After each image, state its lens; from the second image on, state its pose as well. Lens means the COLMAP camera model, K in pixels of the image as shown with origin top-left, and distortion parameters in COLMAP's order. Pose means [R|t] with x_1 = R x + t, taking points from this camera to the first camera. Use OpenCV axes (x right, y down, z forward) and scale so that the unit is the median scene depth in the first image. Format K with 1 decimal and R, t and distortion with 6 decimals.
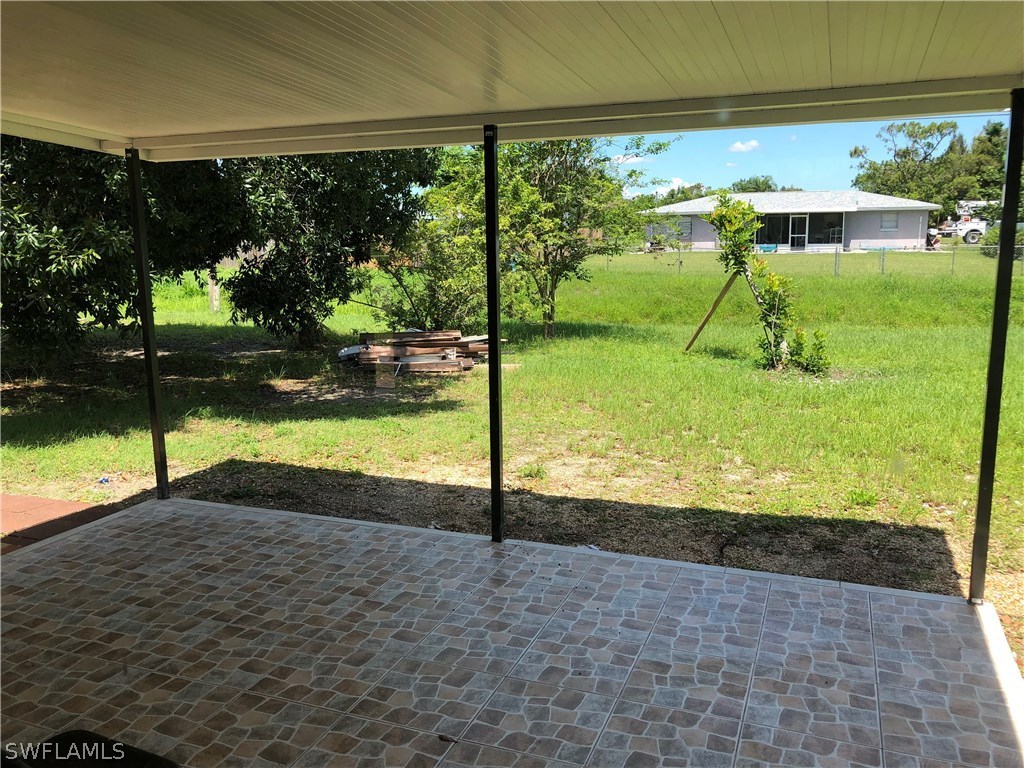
lens RADIAL K [[842.6, 0, 502.4], [0, 842.6, 369.9], [0, 0, 1]] dist [0.039439, -0.047451]
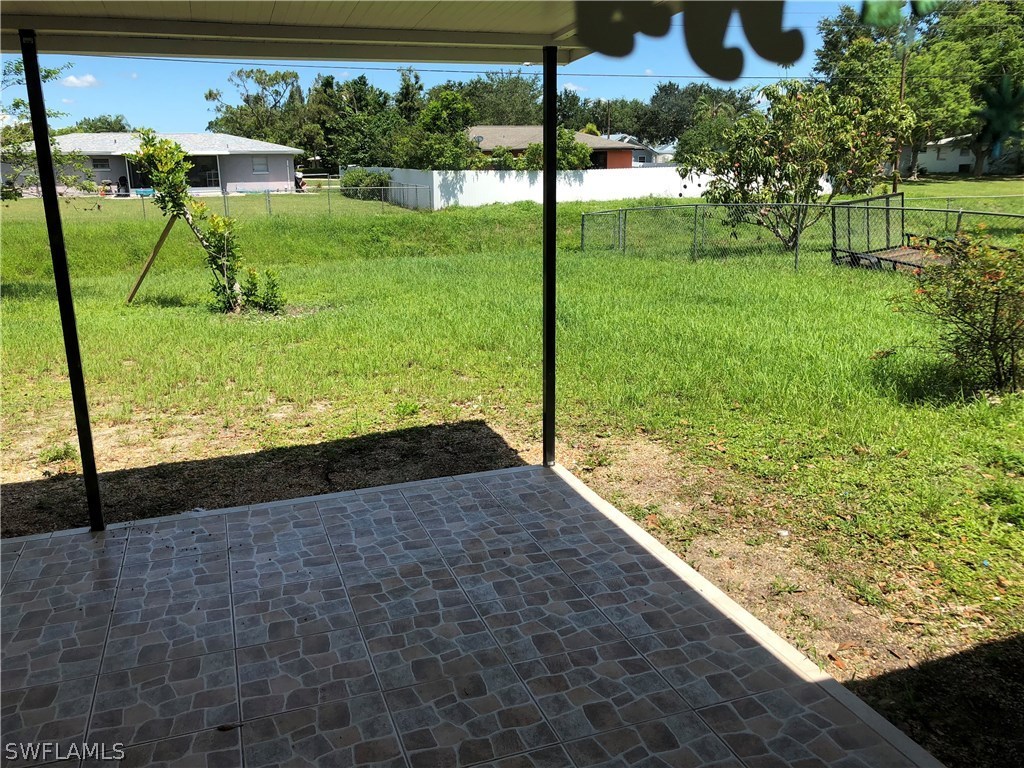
lens RADIAL K [[842.6, 0, 502.4], [0, 842.6, 369.9], [0, 0, 1]] dist [0.039439, -0.047451]
pose [[0.759003, -0.151948, 0.633109, -0.172479], [0.111435, 0.988355, 0.103615, -0.001601], [-0.641480, -0.008093, 0.767097, 0.058057]]
